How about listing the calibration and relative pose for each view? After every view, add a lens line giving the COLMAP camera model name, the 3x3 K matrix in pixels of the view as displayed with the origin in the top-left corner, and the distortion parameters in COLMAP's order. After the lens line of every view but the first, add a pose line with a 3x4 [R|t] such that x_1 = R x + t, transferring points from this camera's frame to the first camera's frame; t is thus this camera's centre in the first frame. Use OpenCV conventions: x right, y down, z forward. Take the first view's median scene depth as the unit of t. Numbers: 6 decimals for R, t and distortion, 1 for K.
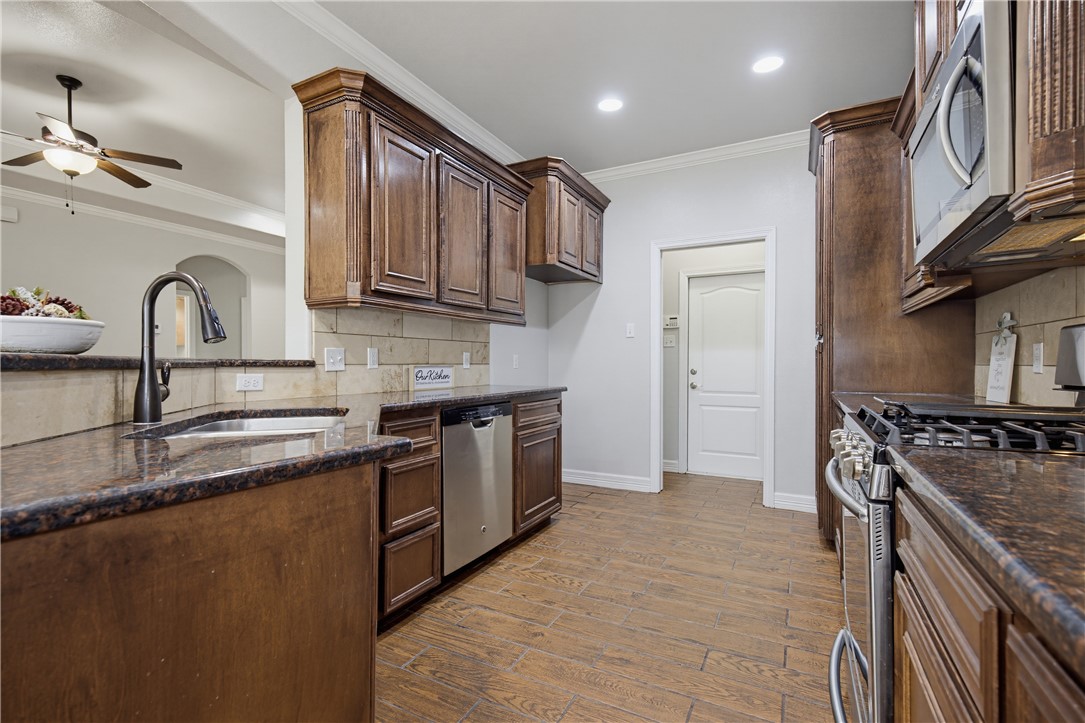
lens RADIAL K [[492.6, 0, 541.5], [0, 492.6, 366.0], [0, 0, 1]] dist [0.012750, -0.000909]
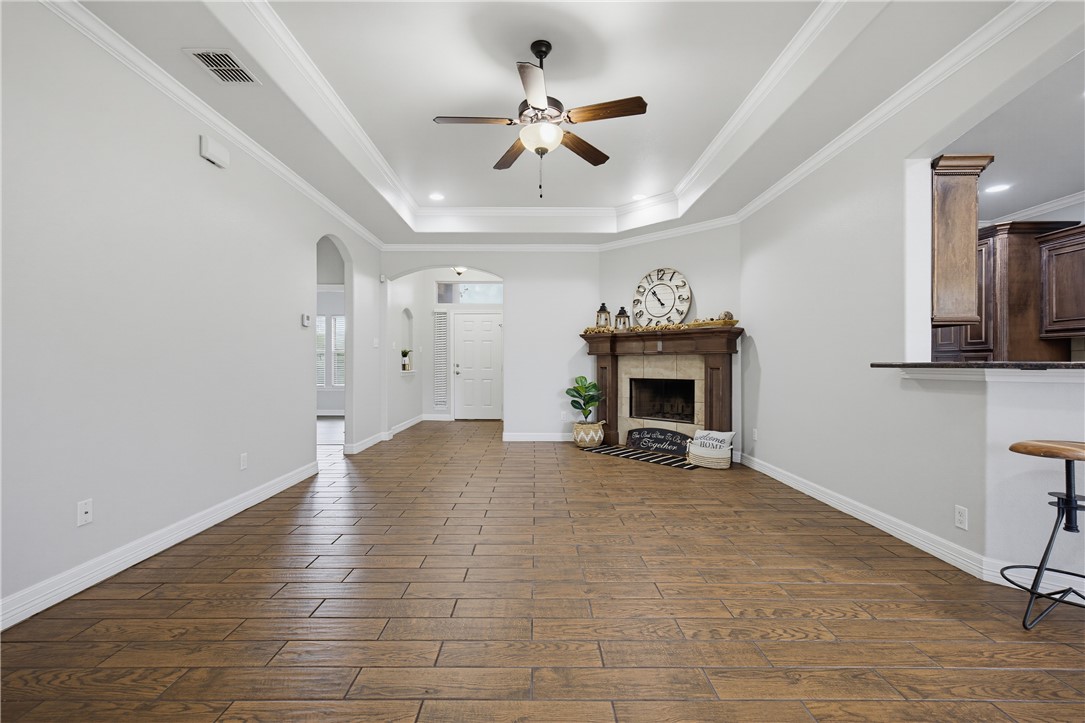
lens RADIAL K [[452.4, 0, 539.0], [0, 452.4, 361.8], [0, 0, 1]] dist [0.003961, -0.000532]
pose [[0.884006, 0.001647, 0.467473, -2.000082], [0.001157, 0.999983, -0.005712, -0.011507], [-0.467475, 0.005591, 0.883989, 0.442599]]
